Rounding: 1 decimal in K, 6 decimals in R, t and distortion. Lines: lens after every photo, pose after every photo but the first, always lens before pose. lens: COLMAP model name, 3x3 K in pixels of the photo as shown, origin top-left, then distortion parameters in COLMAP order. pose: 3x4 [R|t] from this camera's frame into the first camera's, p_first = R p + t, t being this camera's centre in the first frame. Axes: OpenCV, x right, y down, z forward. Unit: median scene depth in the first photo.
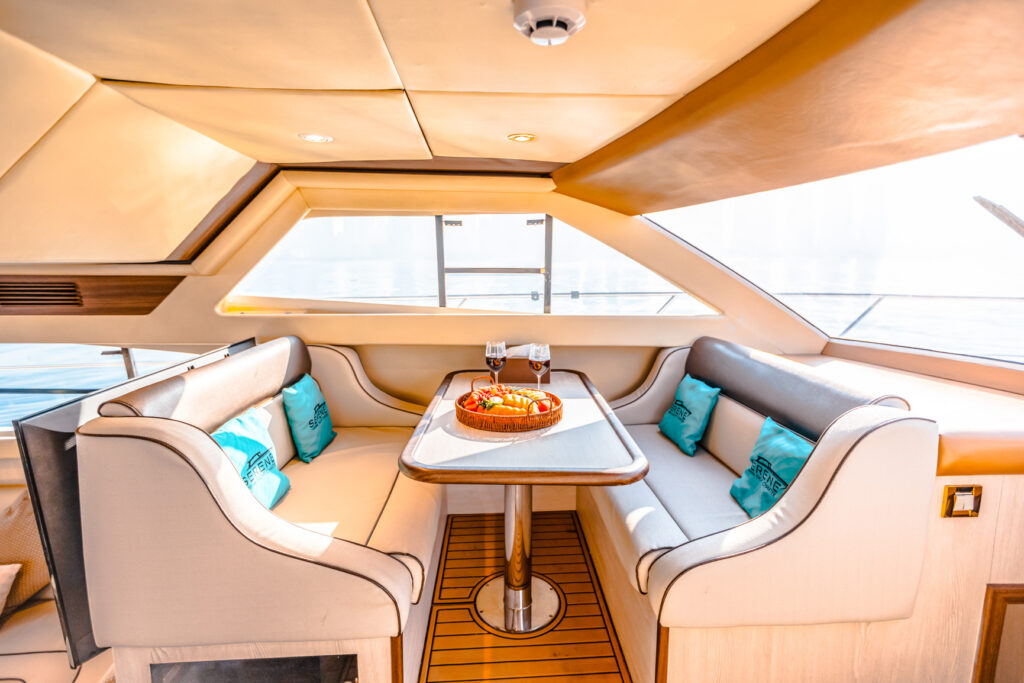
lens RADIAL K [[485.6, 0, 515.2], [0, 485.6, 341.2], [0, 0, 1]] dist [0.017182, 0.000905]
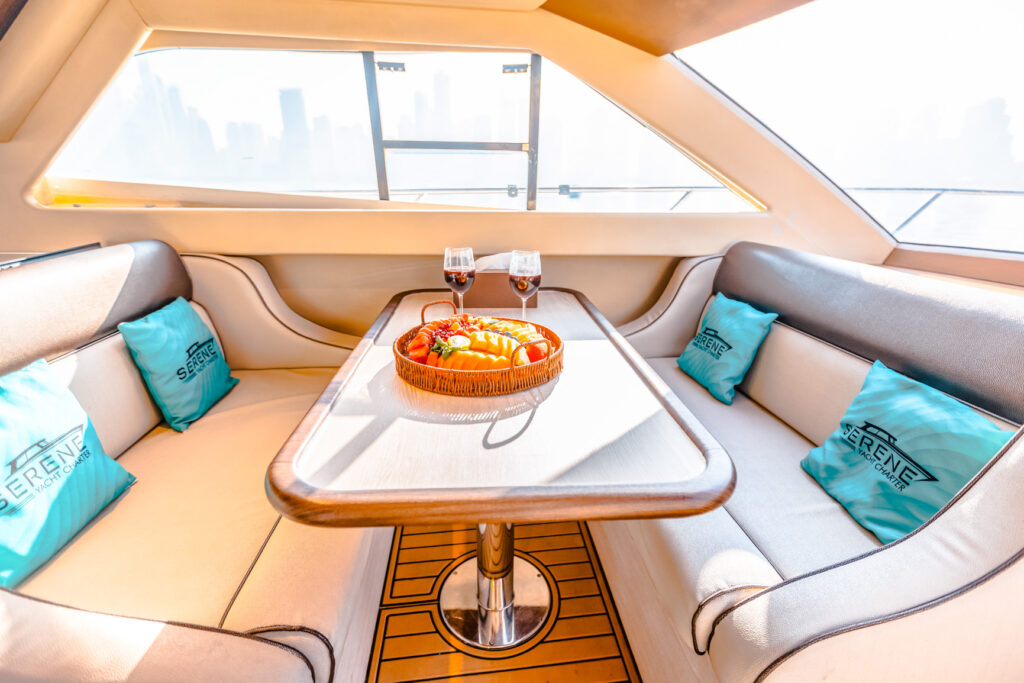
lens RADIAL K [[485.6, 0, 514.2], [0, 485.6, 336.7], [0, 0, 1]] dist [0.017182, 0.000905]
pose [[0.998513, -0.012913, 0.052960, -0.001128], [0.003931, 0.986067, 0.166304, 0.009790], [-0.054369, -0.165848, 0.984651, 0.303454]]
